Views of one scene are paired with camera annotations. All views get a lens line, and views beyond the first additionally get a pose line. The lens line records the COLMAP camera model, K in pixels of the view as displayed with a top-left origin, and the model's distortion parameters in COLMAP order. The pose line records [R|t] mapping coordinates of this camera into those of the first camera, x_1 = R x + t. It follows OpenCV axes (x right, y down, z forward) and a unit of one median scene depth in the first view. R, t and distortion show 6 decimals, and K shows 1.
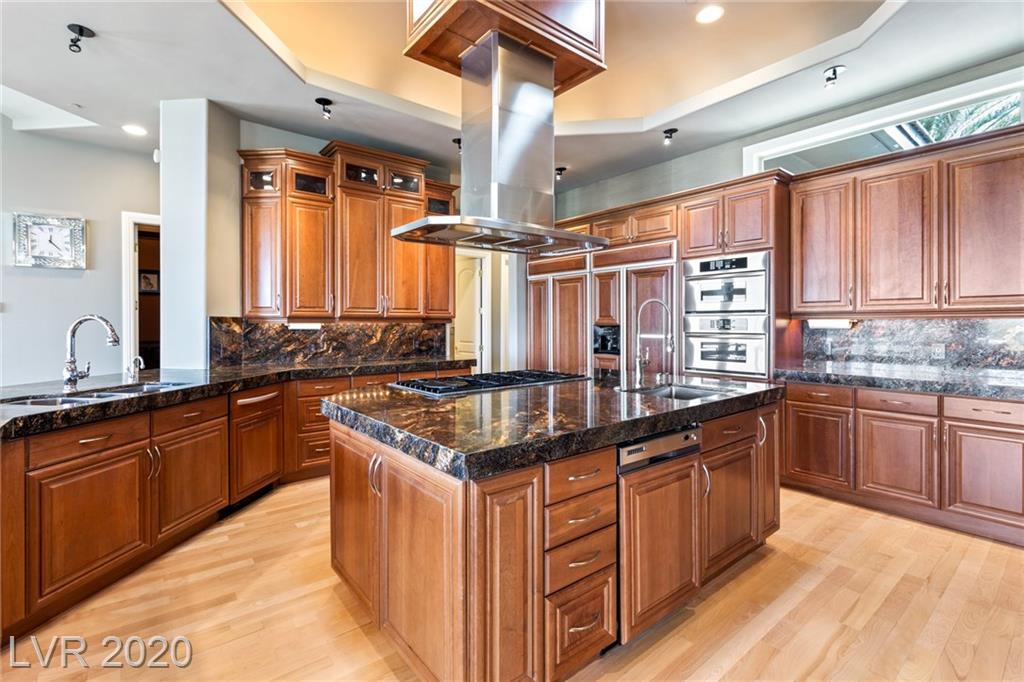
lens RADIAL K [[454.9, 0, 508.4], [0, 454.9, 323.4], [0, 0, 1]] dist [-0.001037, -0.000145]
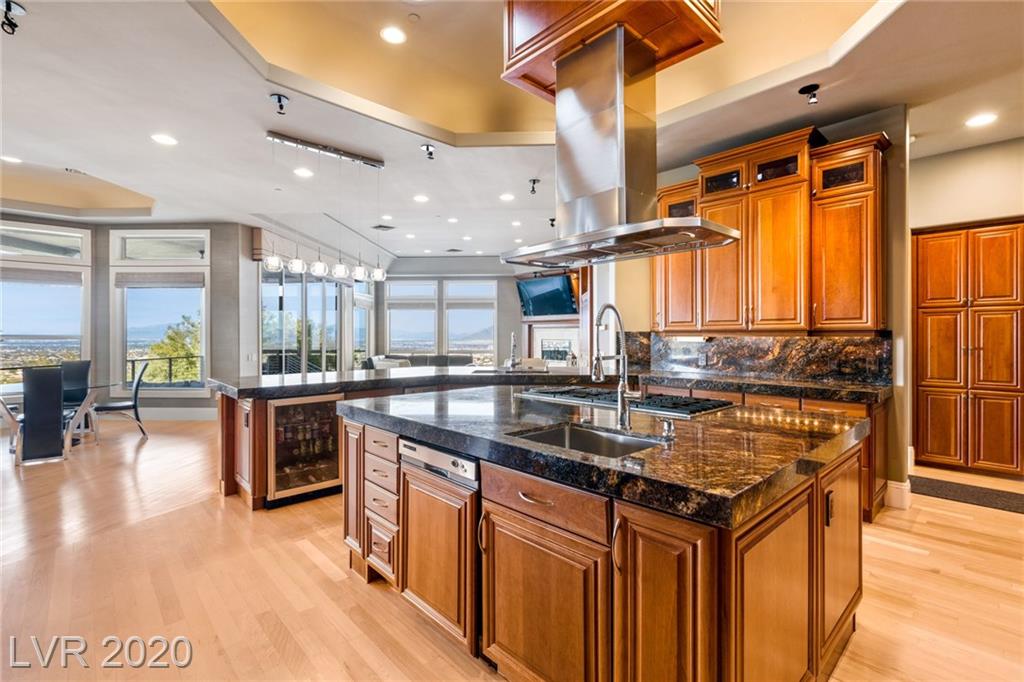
lens RADIAL K [[454.9, 0, 512.9], [0, 454.9, 336.9], [0, 0, 1]] dist [-0.001037, -0.000145]
pose [[0.092295, 0.002280, -0.995729, 0.546716], [-0.000503, 0.999997, 0.002243, -0.001849], [0.995732, 0.000294, 0.092296, 0.431721]]
